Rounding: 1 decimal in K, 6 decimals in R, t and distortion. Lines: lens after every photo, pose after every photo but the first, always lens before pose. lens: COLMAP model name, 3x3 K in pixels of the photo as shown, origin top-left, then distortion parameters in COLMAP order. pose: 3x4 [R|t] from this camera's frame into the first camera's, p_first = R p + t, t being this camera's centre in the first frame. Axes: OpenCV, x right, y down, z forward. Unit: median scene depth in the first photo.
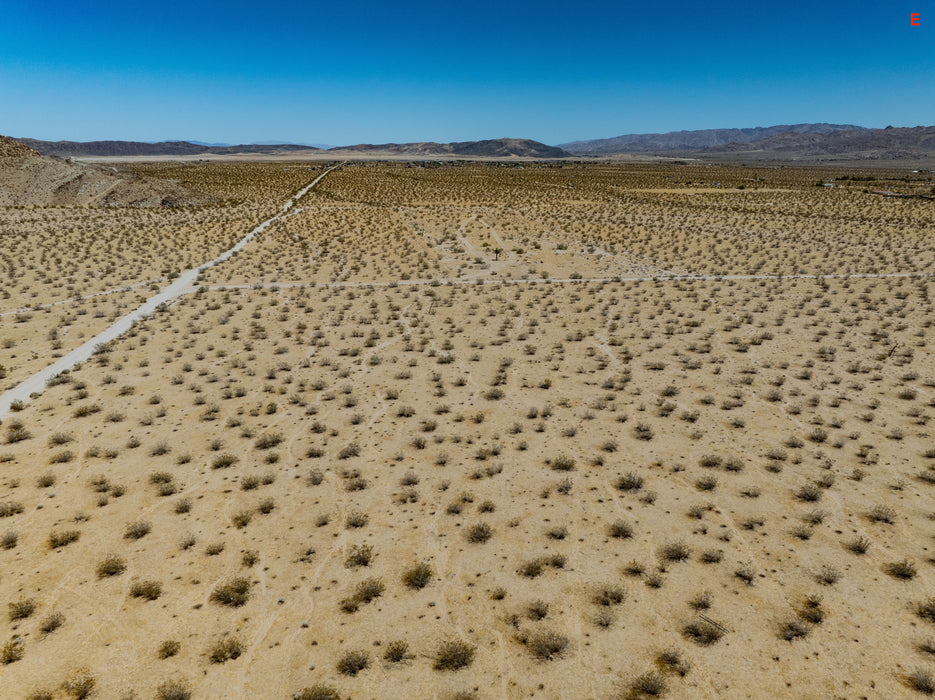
lens RADIAL K [[658.7, 0, 469.7], [0, 658.7, 348.9], [0, 0, 1]] dist [-0.053145, 0.021428]
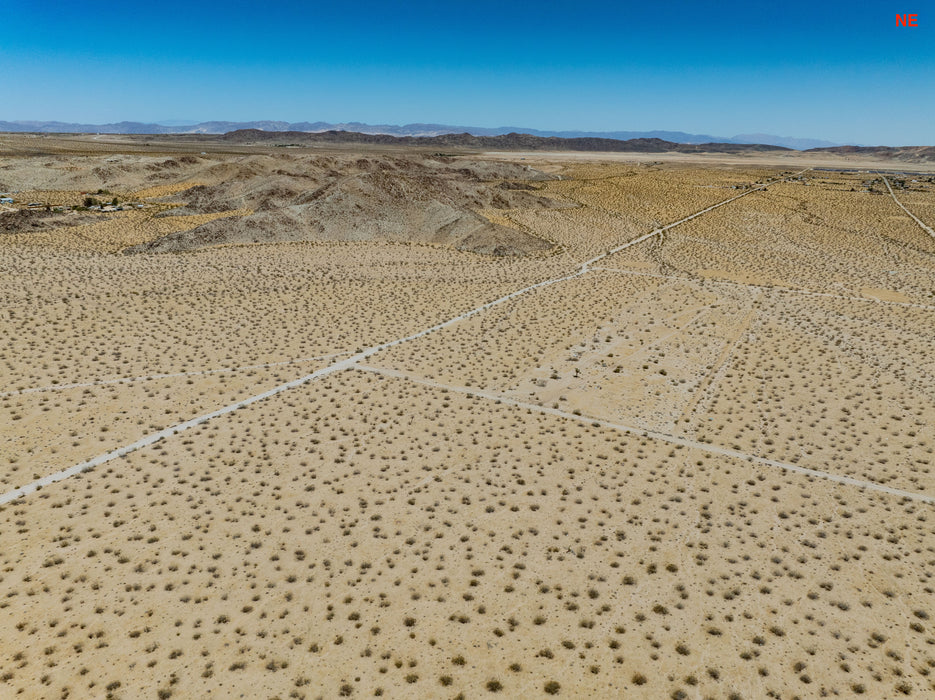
lens RADIAL K [[658.7, 0, 470.2], [0, 658.7, 351.9], [0, 0, 1]] dist [-0.053145, 0.021428]
pose [[0.776784, 0.204802, -0.595535, 0.295082], [-0.194674, 0.977417, 0.082207, -0.116129], [0.598922, 0.052078, 0.799112, -0.067911]]
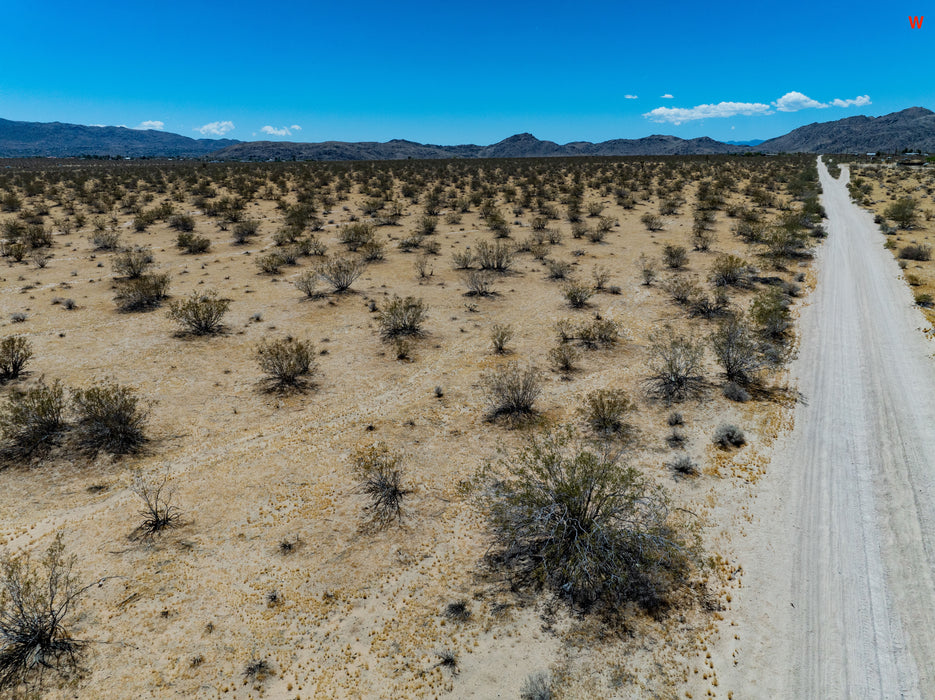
lens RADIAL K [[658.7, 0, 468.3], [0, 658.7, 353.0], [0, 0, 1]] dist [-0.053145, 0.021428]
pose [[-0.796072, -0.177983, 0.578439, -0.146625], [0.162508, 0.857812, 0.487595, -0.032457], [-0.582975, 0.482162, -0.653957, 0.307770]]
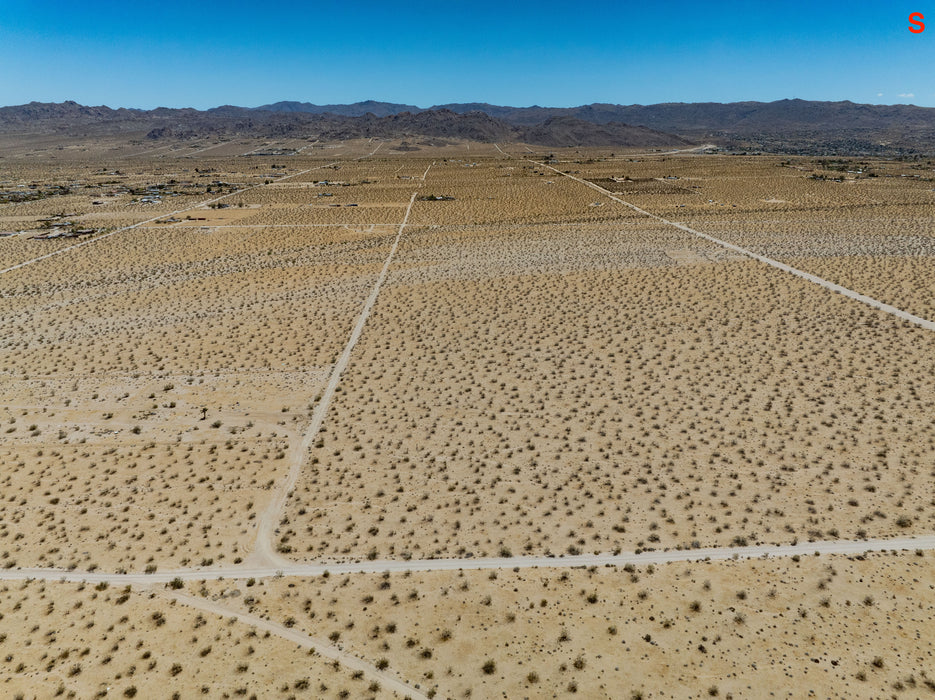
lens RADIAL K [[658.7, 0, 469.6], [0, 658.7, 351.0], [0, 0, 1]] dist [-0.053145, 0.021428]
pose [[0.132015, -0.321402, 0.937696, -0.415525], [0.285526, 0.918211, 0.274525, -0.193137], [-0.949235, 0.231495, 0.212986, 0.151752]]
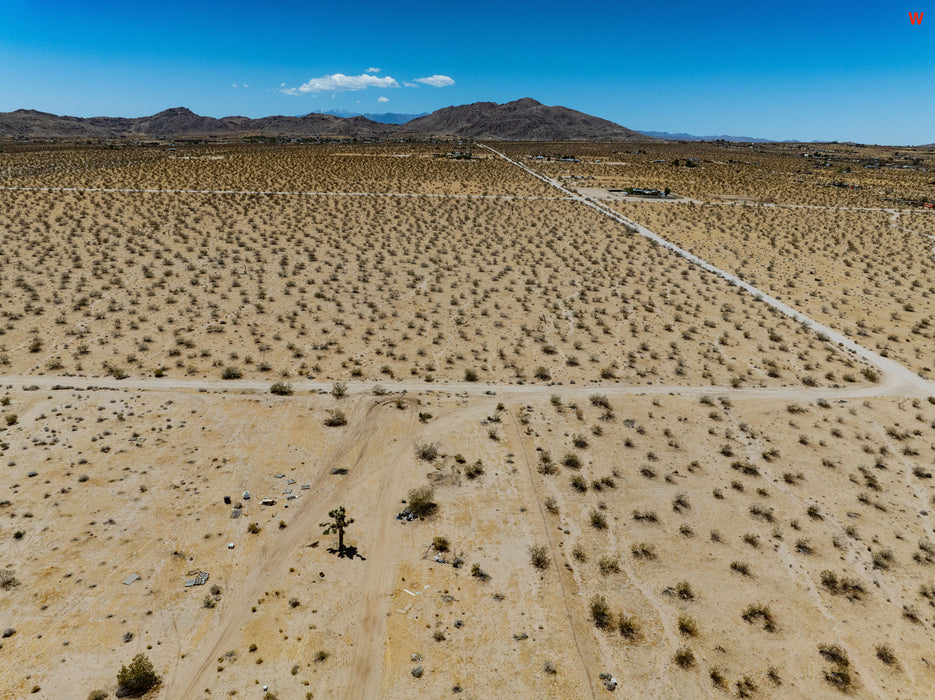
lens RADIAL K [[658.7, 0, 468.8], [0, 658.7, 350.0], [0, 0, 1]] dist [-0.053145, 0.021428]
pose [[-0.990339, -0.078713, 0.114159, -0.018842], [-0.001016, 0.827367, 0.561660, -0.172784], [-0.138661, 0.556118, -0.819454, 0.552782]]
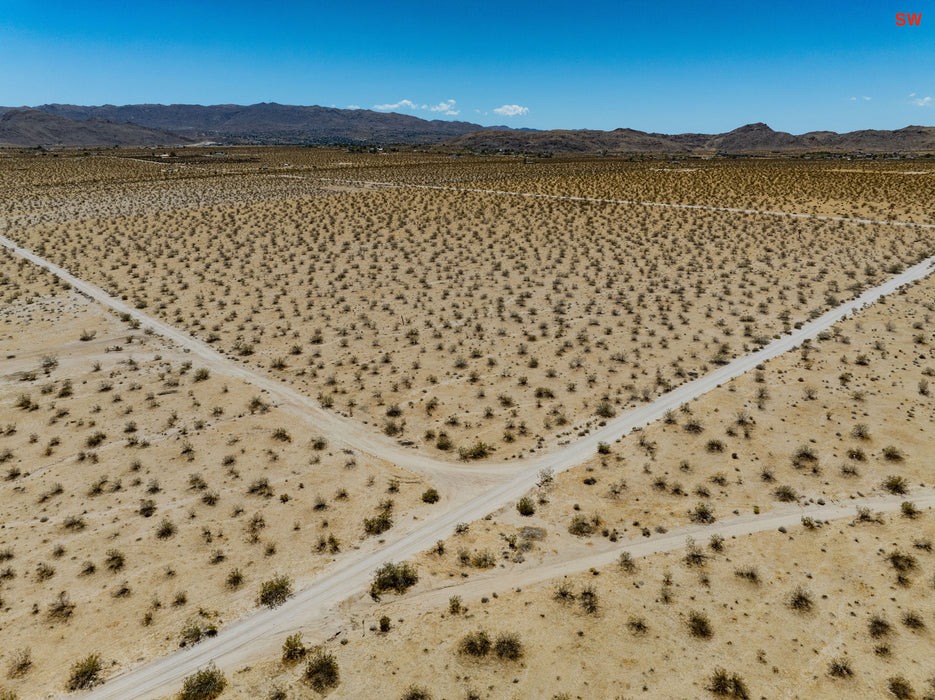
lens RADIAL K [[658.7, 0, 469.2], [0, 658.7, 351.6], [0, 0, 1]] dist [-0.053145, 0.021428]
pose [[-0.563350, -0.264230, 0.782828, -0.265479], [0.220012, 0.865298, 0.450394, -0.130835], [-0.796386, 0.425961, -0.429332, 0.405039]]
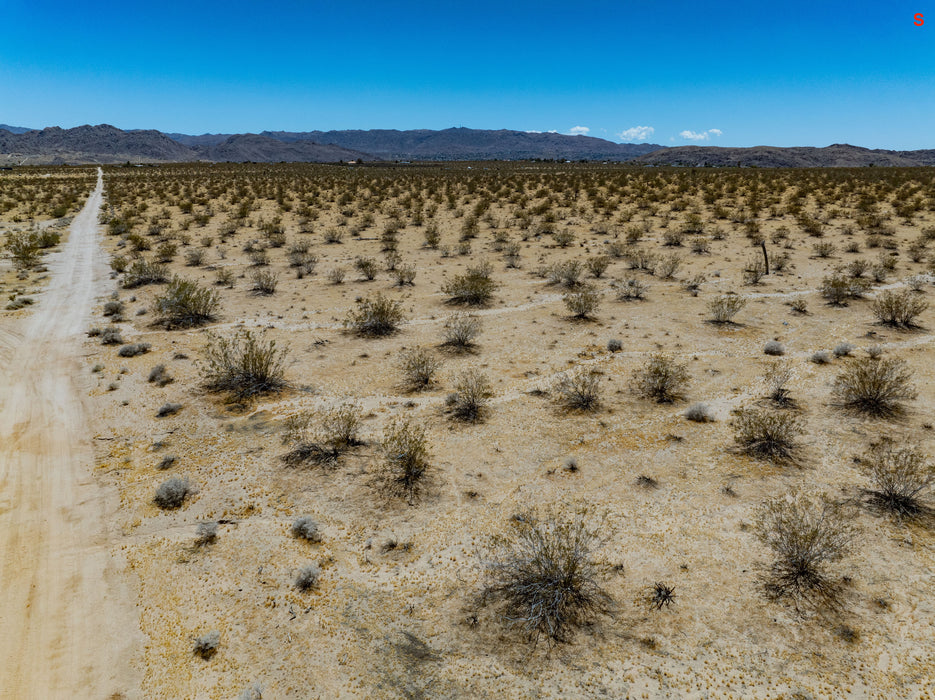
lens RADIAL K [[658.7, 0, 469.6], [0, 658.7, 354.6], [0, 0, 1]] dist [-0.053145, 0.021428]
pose [[-0.326065, -0.268816, 0.906322, -0.084908], [0.262801, 0.895153, 0.360051, -0.047618], [-0.908084, 0.355582, -0.221233, 0.355440]]
